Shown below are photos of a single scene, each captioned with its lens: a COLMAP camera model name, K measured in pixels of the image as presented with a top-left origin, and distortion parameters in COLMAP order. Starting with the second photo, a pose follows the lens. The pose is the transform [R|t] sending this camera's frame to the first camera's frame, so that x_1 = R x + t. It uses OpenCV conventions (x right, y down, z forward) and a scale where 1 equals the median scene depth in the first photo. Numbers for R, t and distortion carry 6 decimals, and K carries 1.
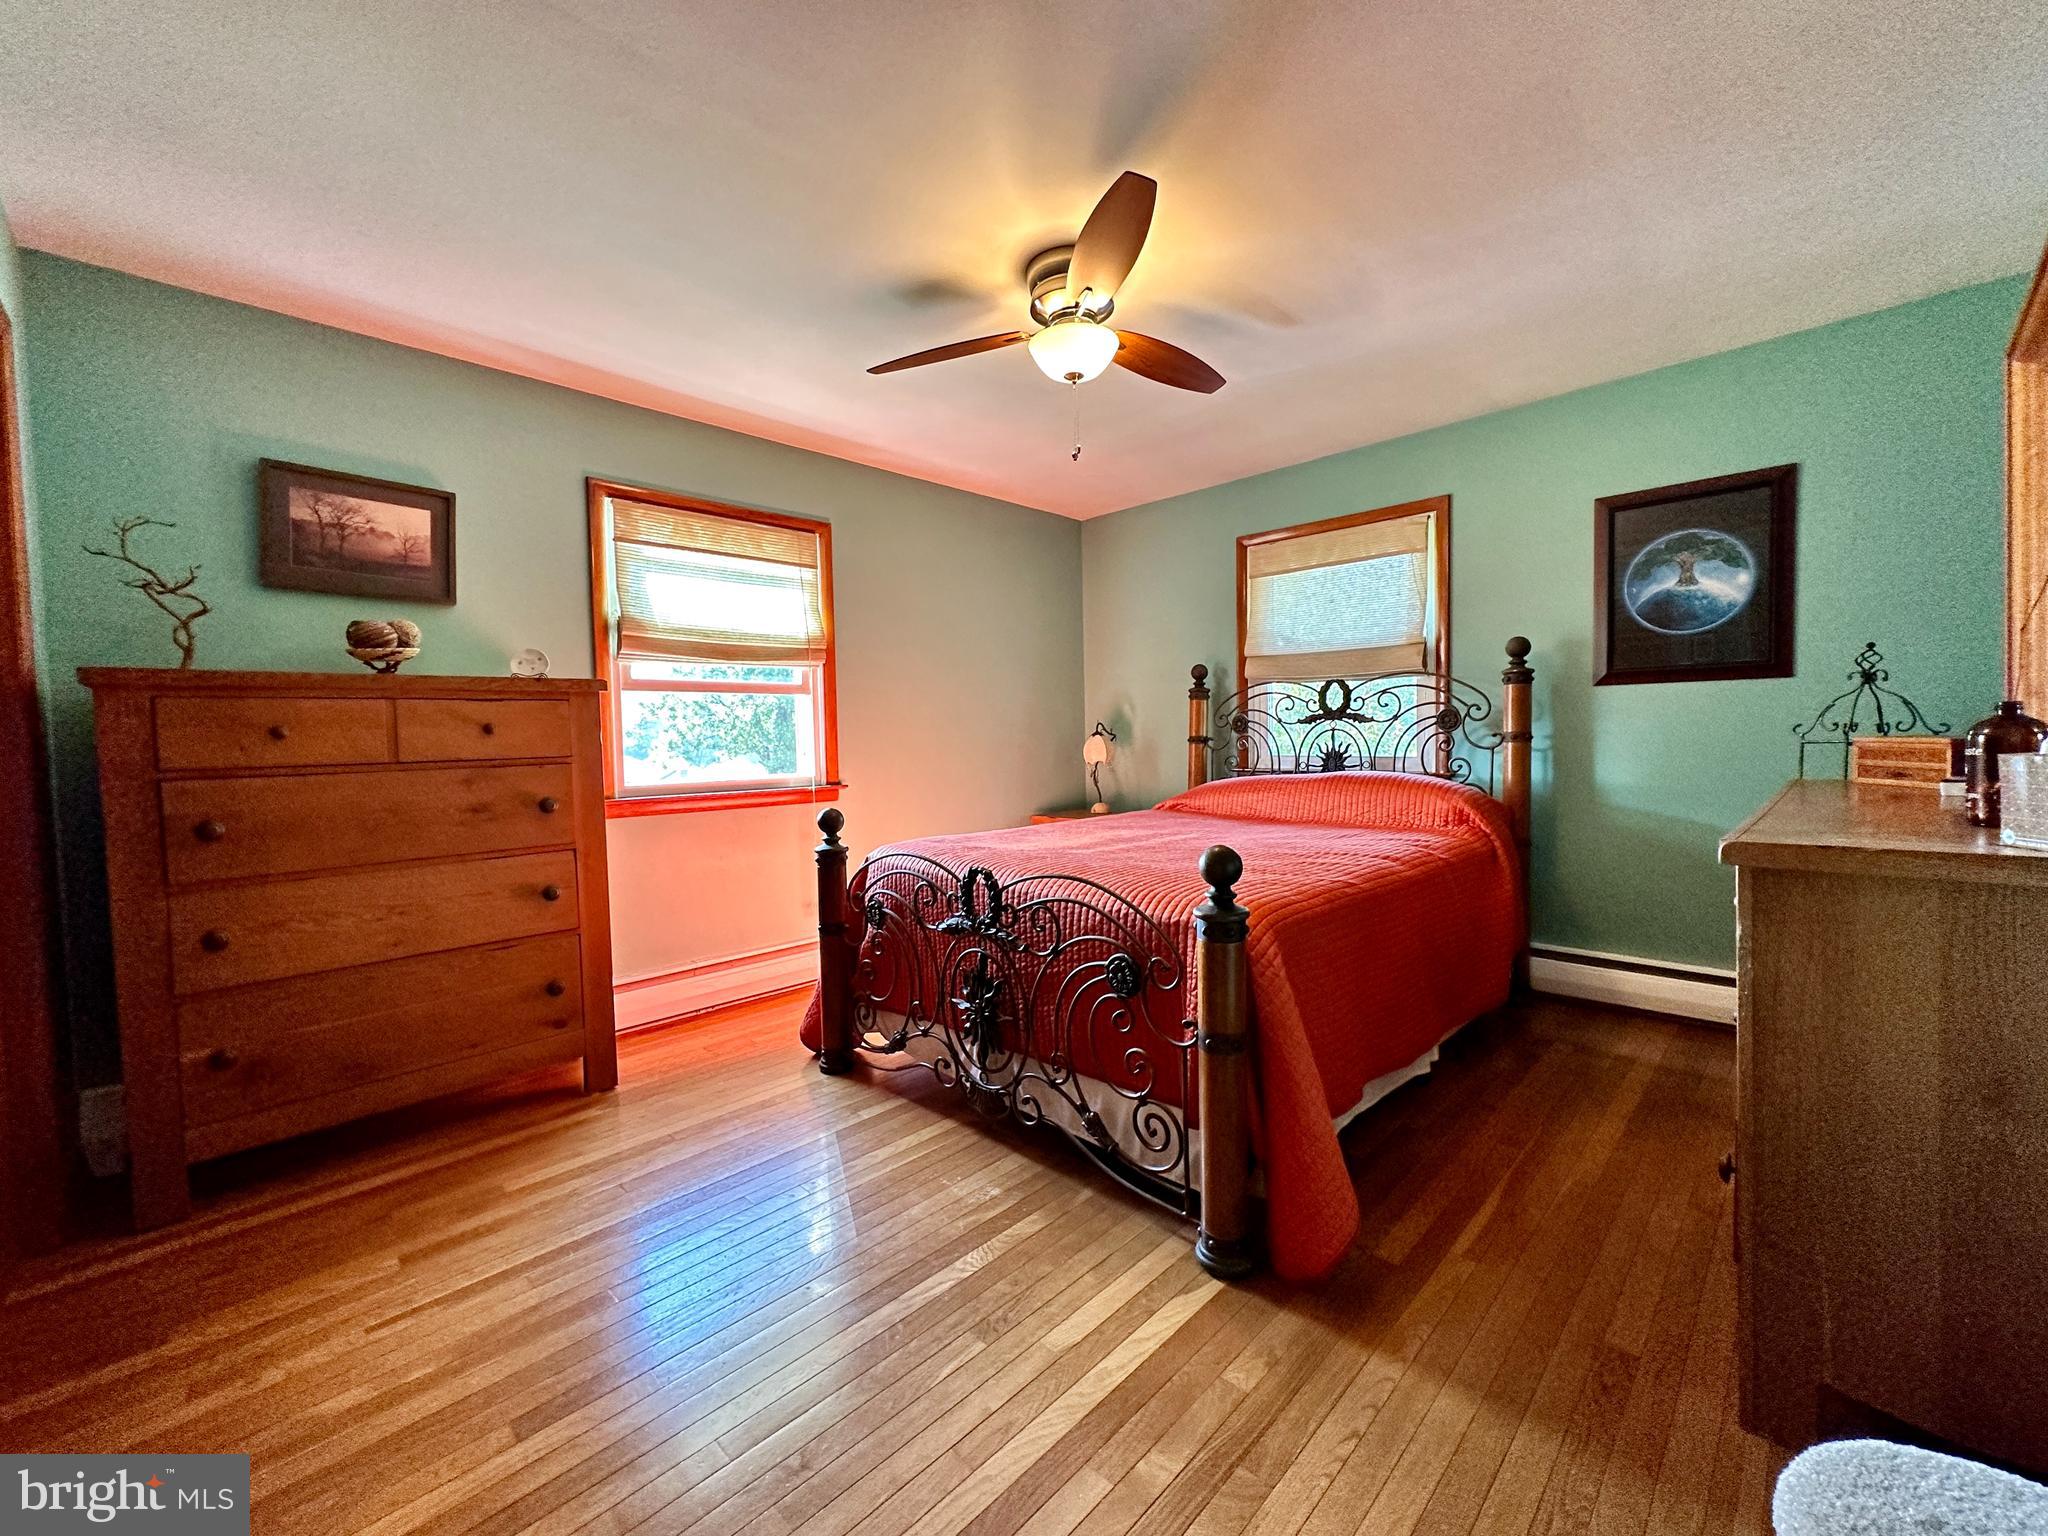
lens RADIAL K [[827.6, 0, 1018.8], [0, 827.6, 770.1], [0, 0, 1]] dist [-0.002816, 0.000118]
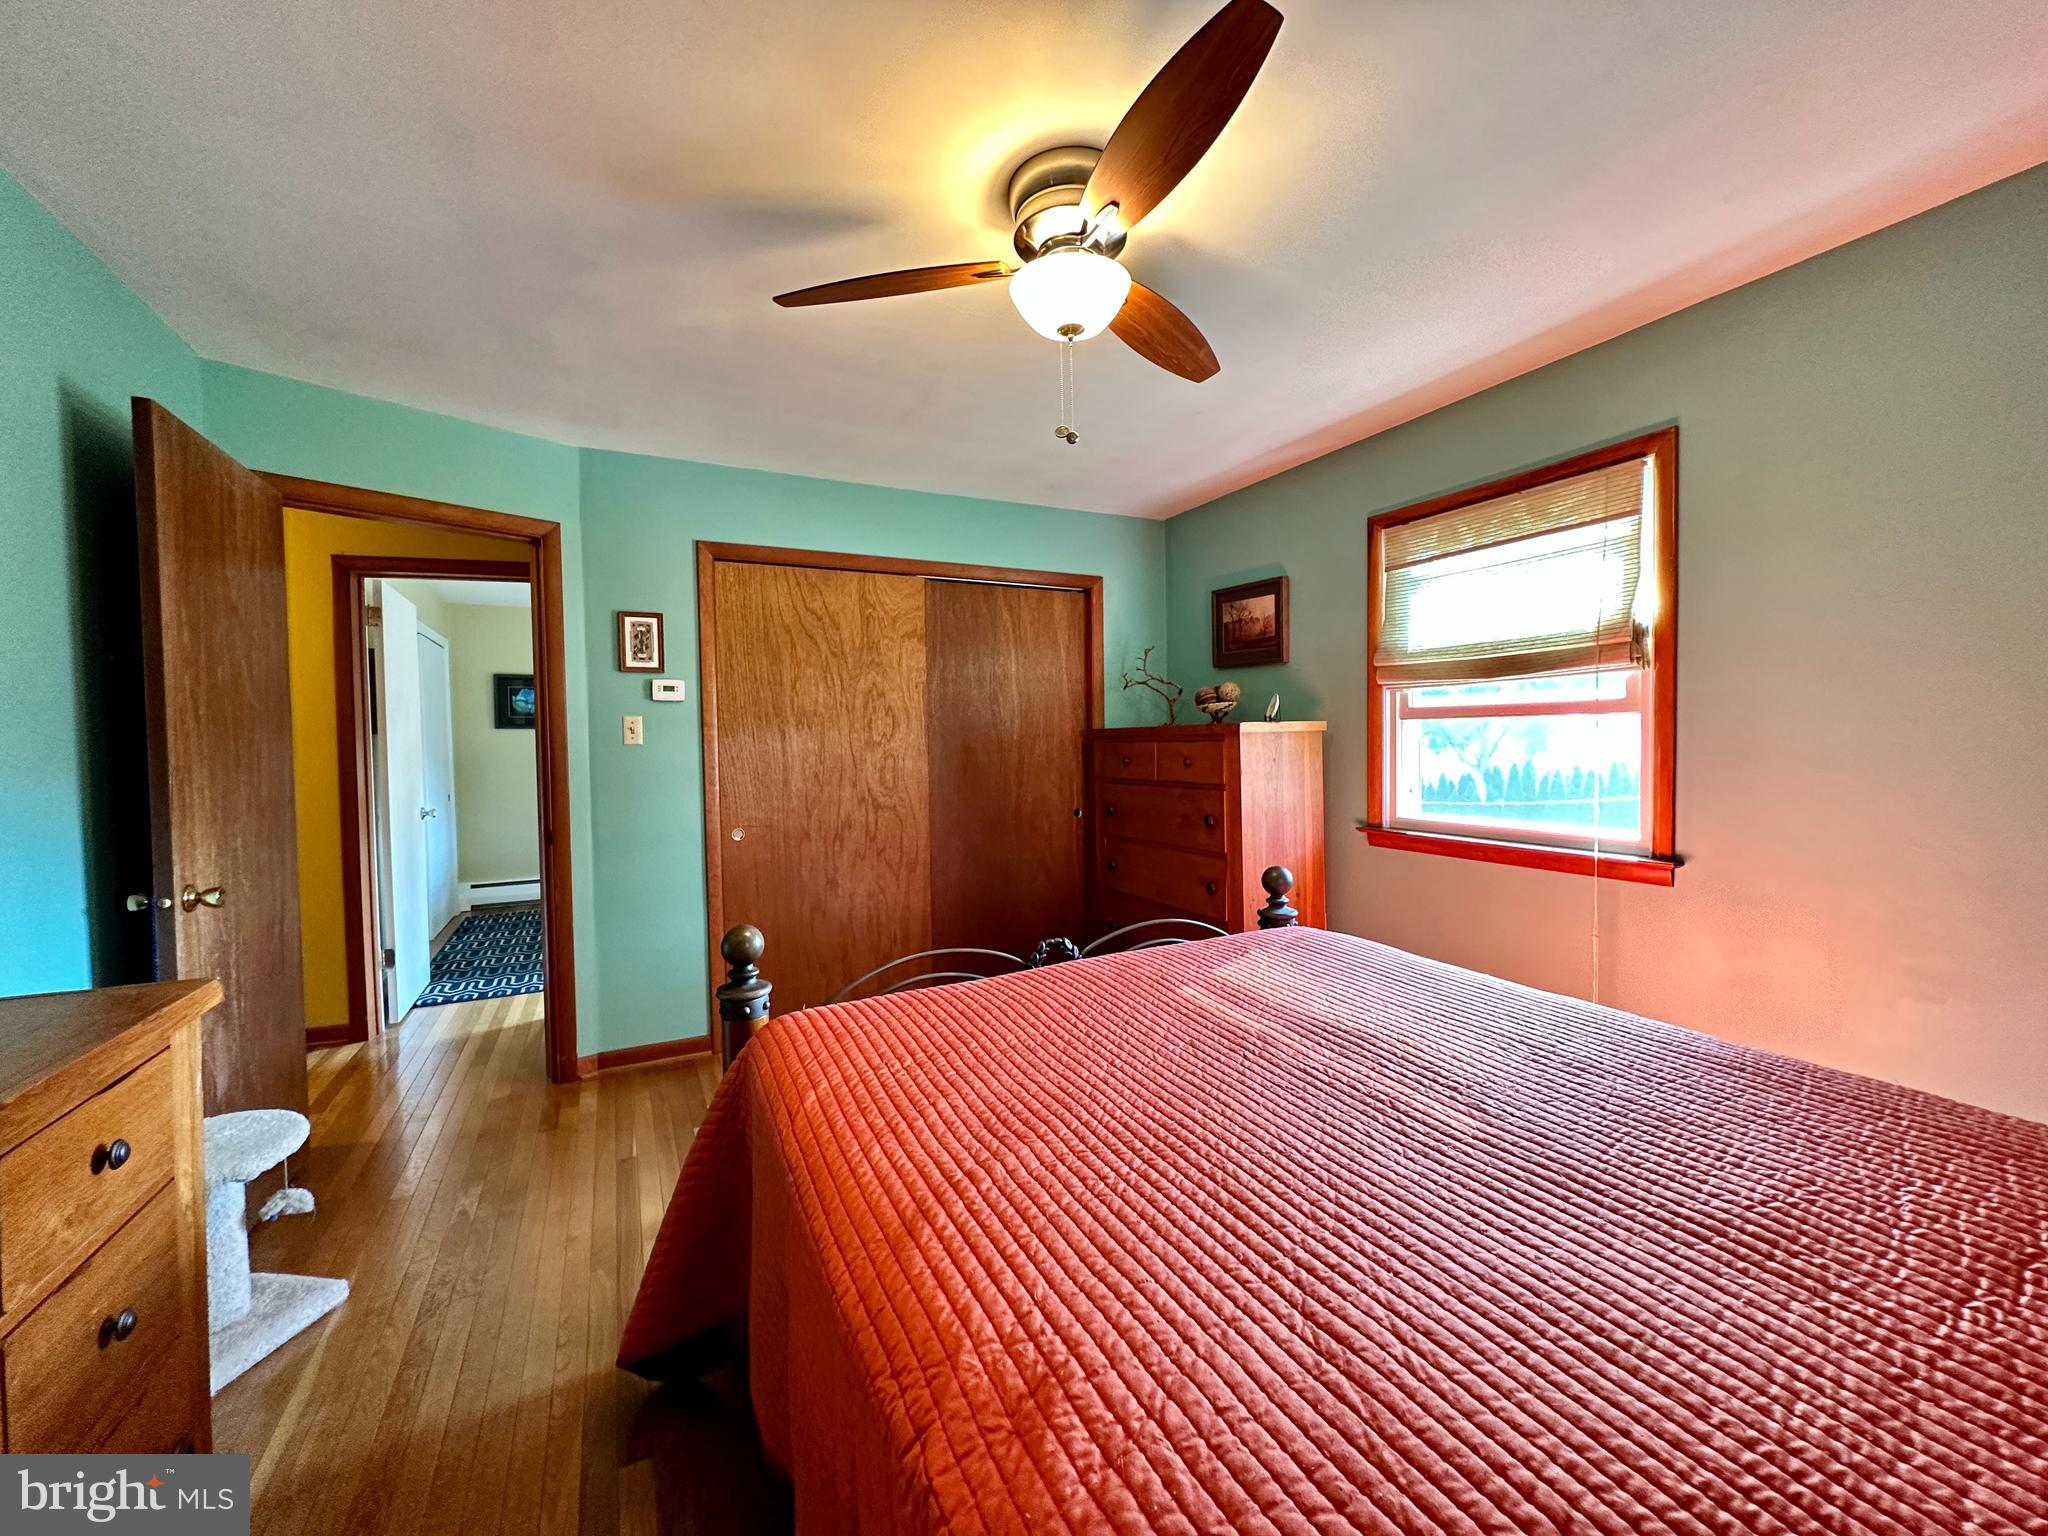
lens RADIAL K [[827.6, 0, 1017.9], [0, 827.6, 759.9], [0, 0, 1]] dist [-0.002816, 0.000118]
pose [[-0.339003, 0.054792, -0.939189, 0.590142], [-0.012796, 0.997942, 0.062838, -0.103278], [0.940698, 0.033320, -0.337604, 0.889958]]
